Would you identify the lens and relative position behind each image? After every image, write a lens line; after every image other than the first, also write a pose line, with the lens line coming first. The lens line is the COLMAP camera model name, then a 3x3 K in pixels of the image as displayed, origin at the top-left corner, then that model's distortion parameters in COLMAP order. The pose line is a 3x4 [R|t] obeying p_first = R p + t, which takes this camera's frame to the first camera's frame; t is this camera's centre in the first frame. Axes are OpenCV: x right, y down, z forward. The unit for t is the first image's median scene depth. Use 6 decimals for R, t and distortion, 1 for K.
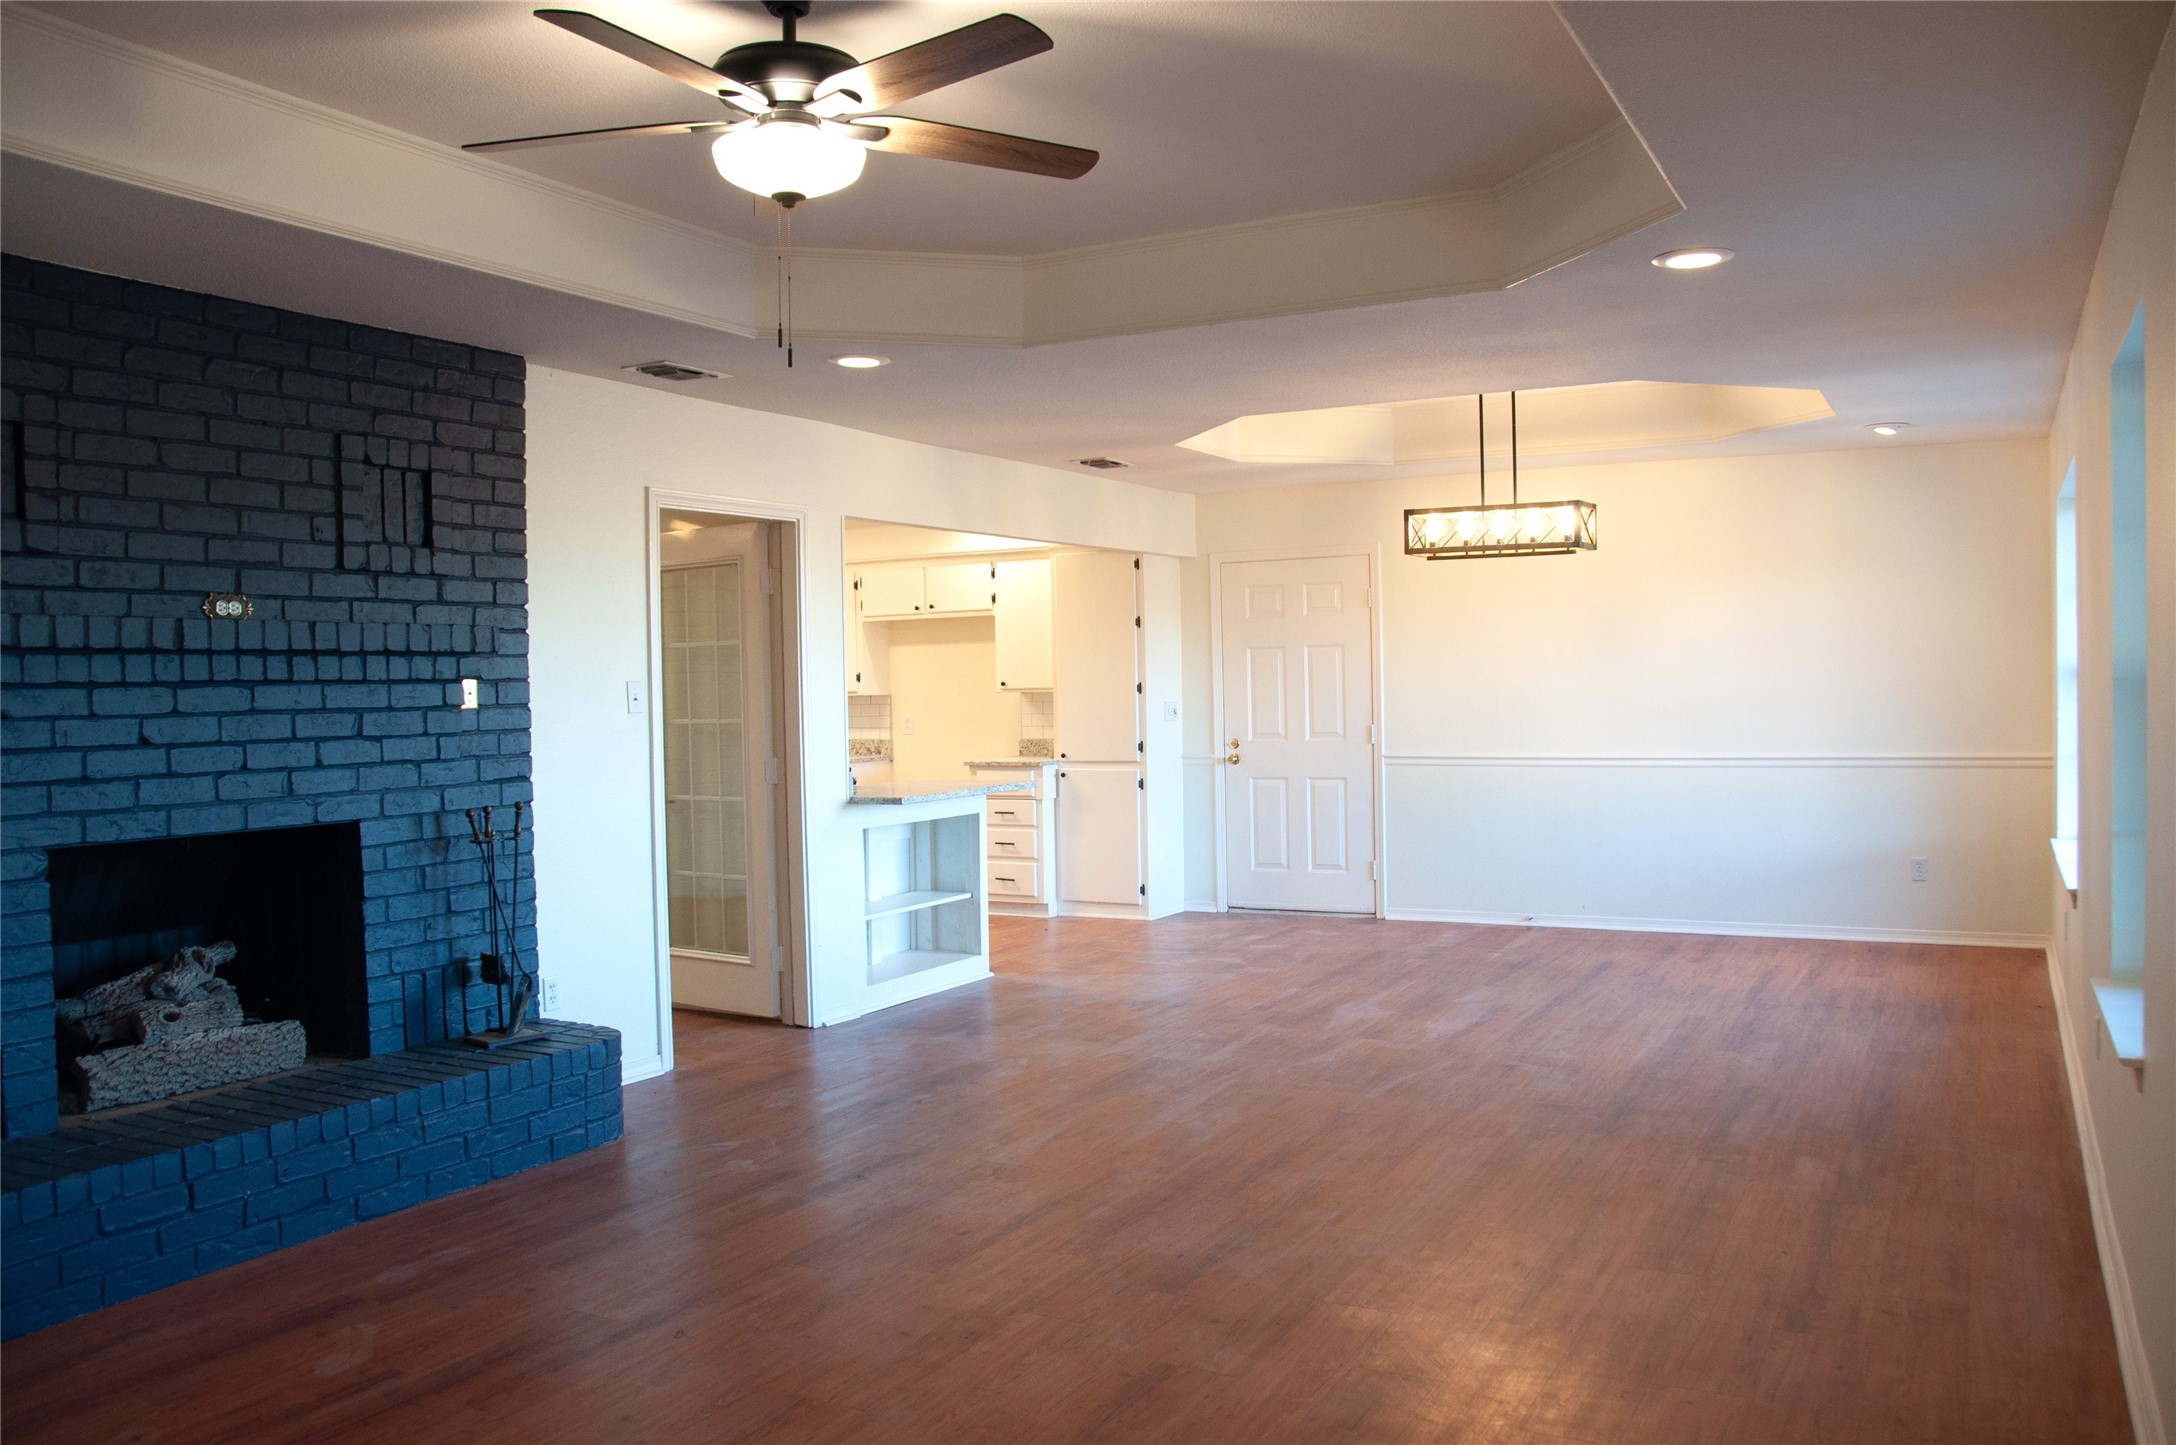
lens RADIAL K [[1756.8, 0, 1088.0], [0, 1756.8, 722.5], [0, 0, 1]] dist [-0.130929, 0.077065]
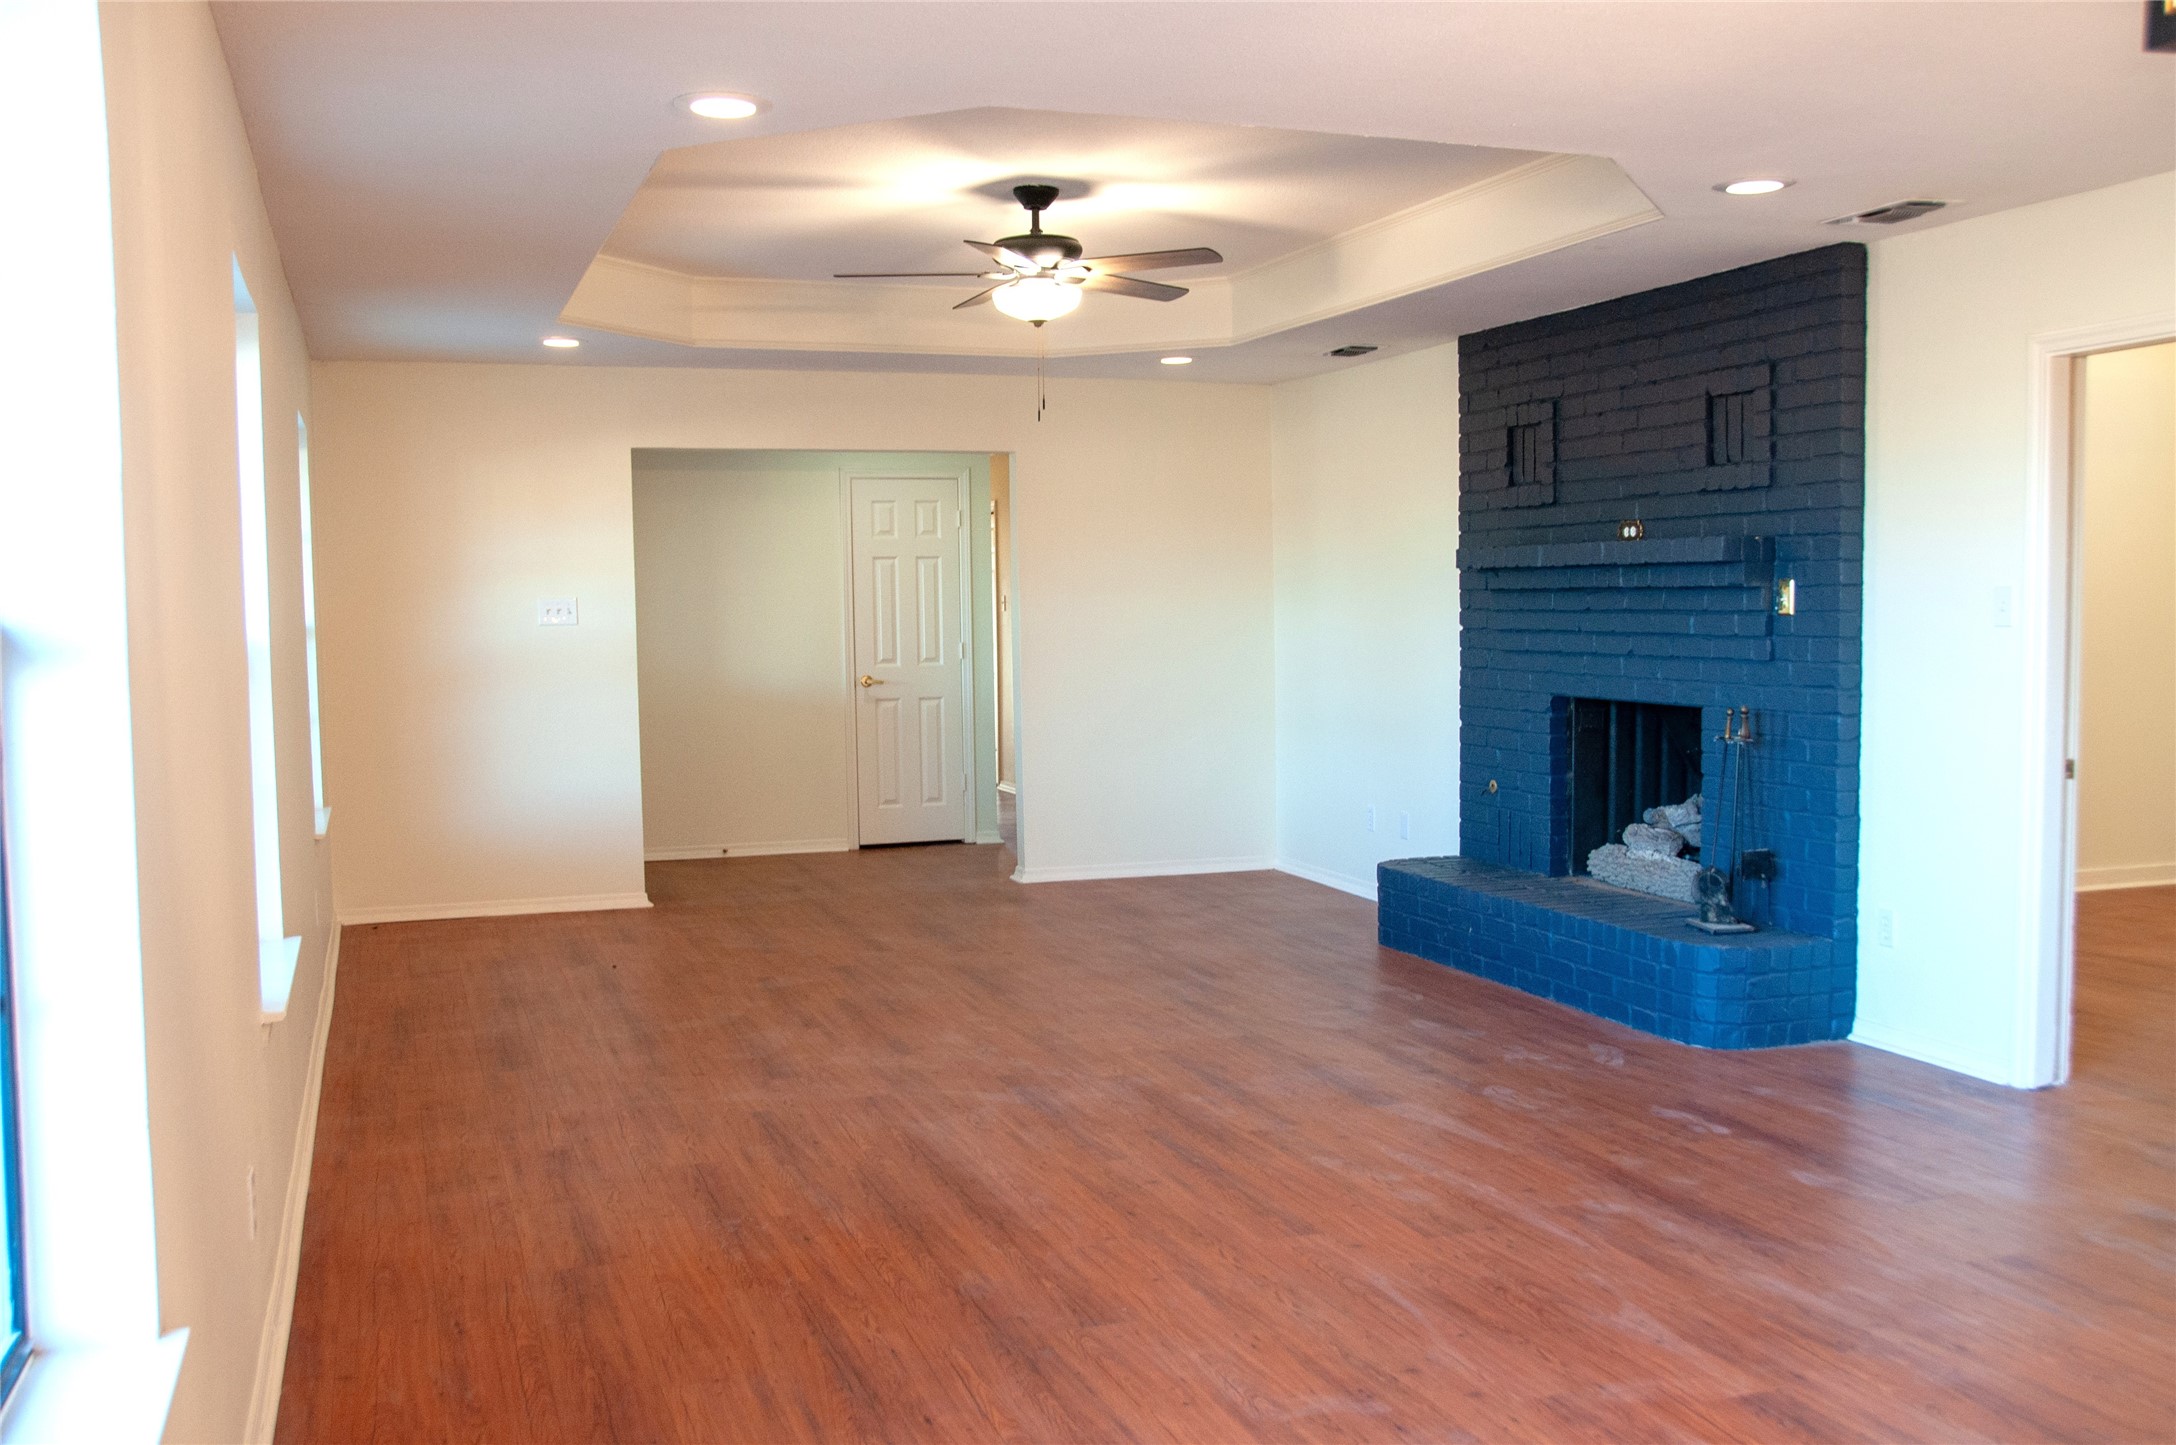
lens RADIAL K [[2100.5, 0, 1088.0], [0, 2100.5, 722.5], [0, 0, 1]] dist [-0.113587, -0.008429]
pose [[-0.691683, 0.065215, -0.719250, 0.955613], [0.010150, 0.996694, 0.080610, -0.053760], [0.722130, 0.048456, -0.690059, 1.814428]]
